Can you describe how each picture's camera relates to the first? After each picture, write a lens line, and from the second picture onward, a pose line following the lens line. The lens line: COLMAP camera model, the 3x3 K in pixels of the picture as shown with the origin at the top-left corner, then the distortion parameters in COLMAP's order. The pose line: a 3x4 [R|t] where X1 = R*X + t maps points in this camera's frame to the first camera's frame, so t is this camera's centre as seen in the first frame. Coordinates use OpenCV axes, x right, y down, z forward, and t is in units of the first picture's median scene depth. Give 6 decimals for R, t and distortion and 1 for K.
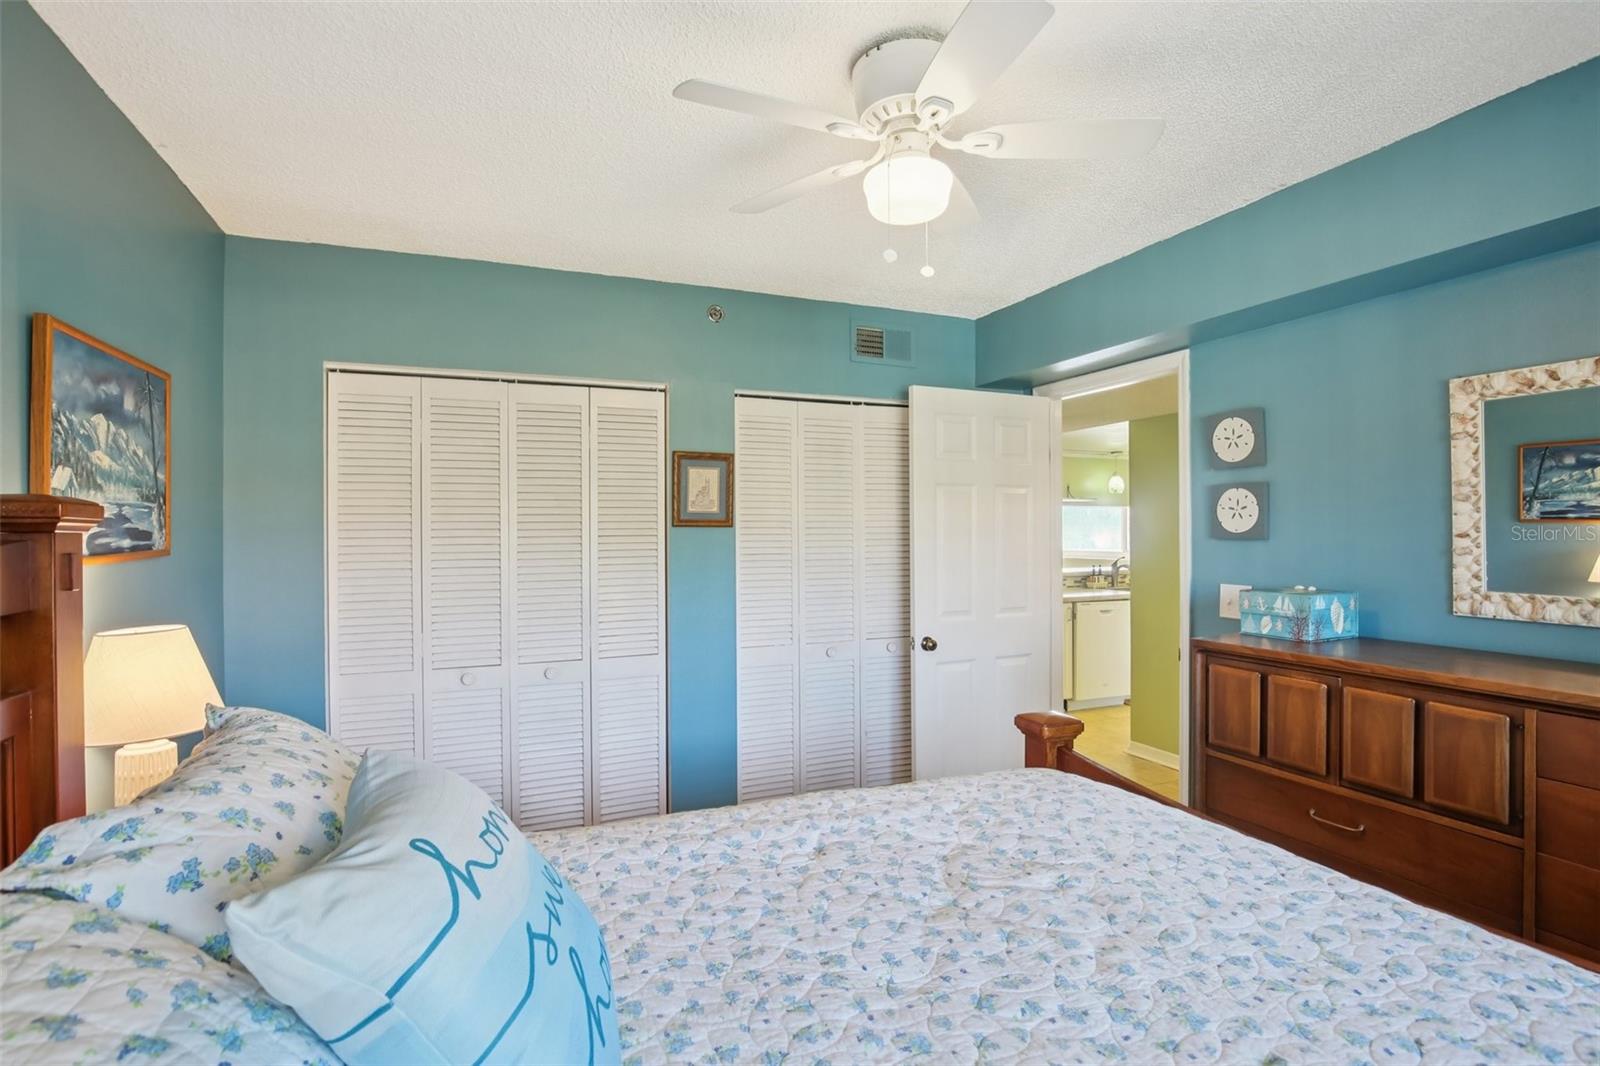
lens RADIAL K [[745.8, 0, 778.6], [0, 745.8, 528.7], [0, 0, 1]] dist [-0.033649, -0.000276]
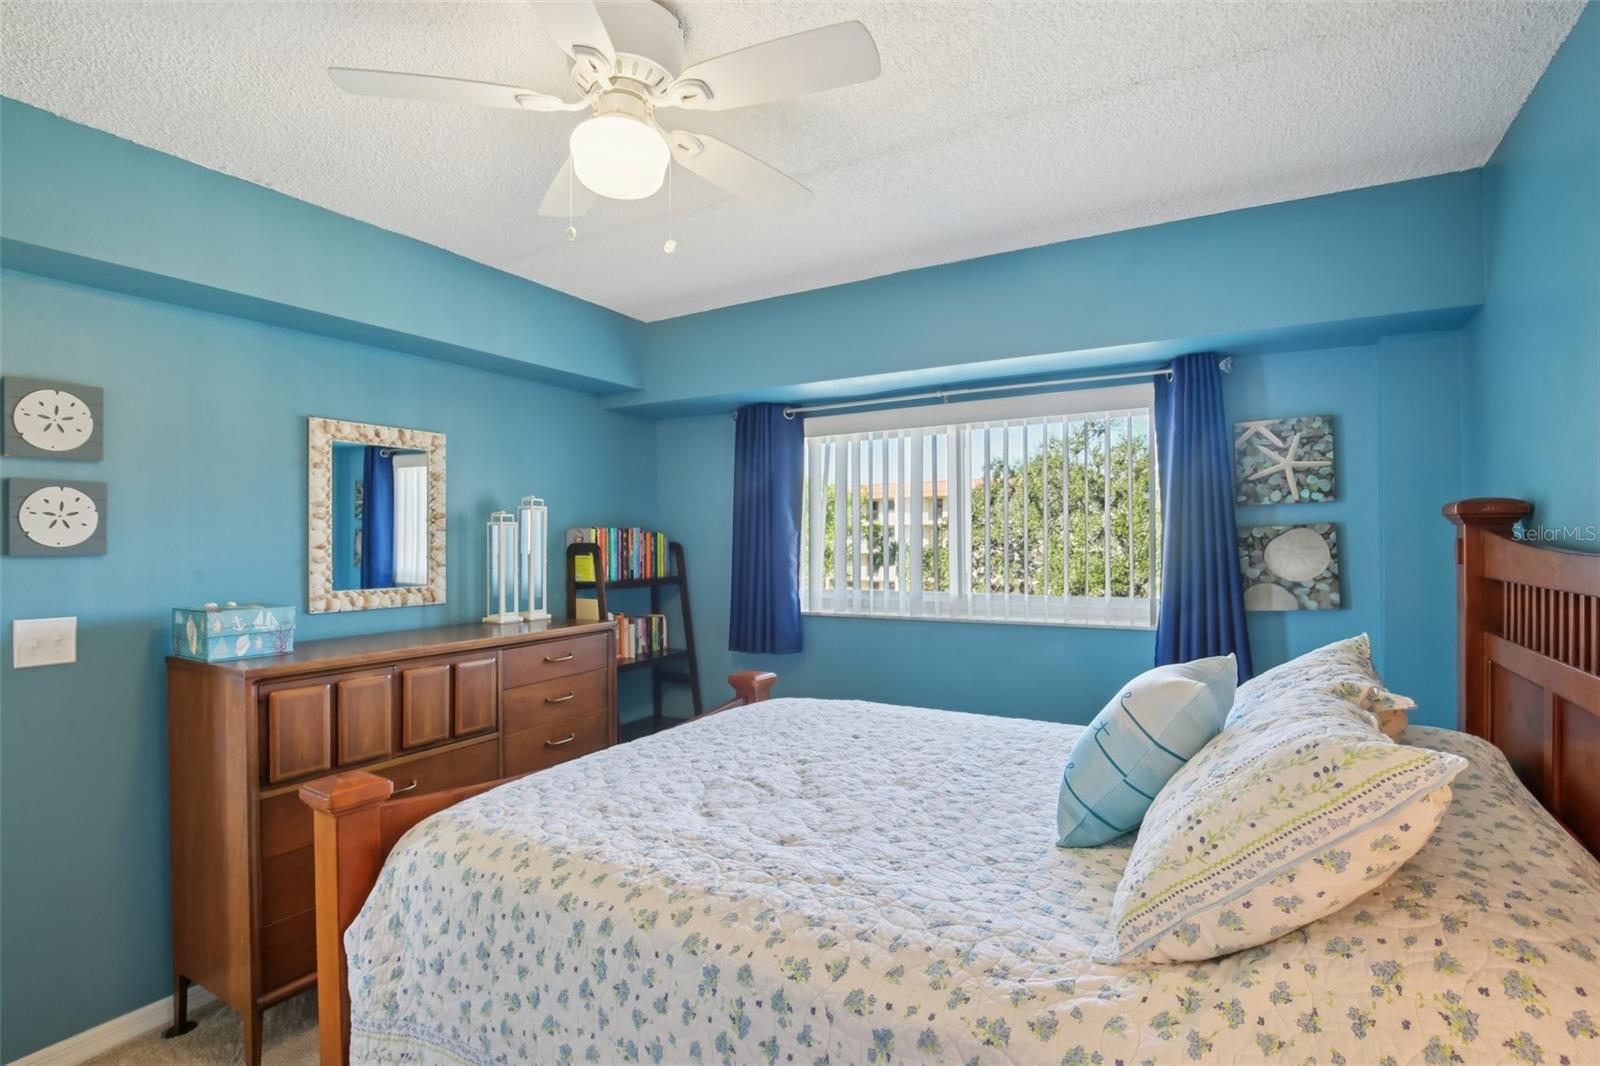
lens RADIAL K [[776.2, 0, 795.6], [0, 776.2, 537.2], [0, 0, 1]] dist [-0.032284, -0.000145]
pose [[-0.615834, 0.015384, 0.787726, -0.584762], [0.009340, 0.999882, -0.012225, 0.016123], [-0.787820, -0.000172, -0.615905, 1.193831]]
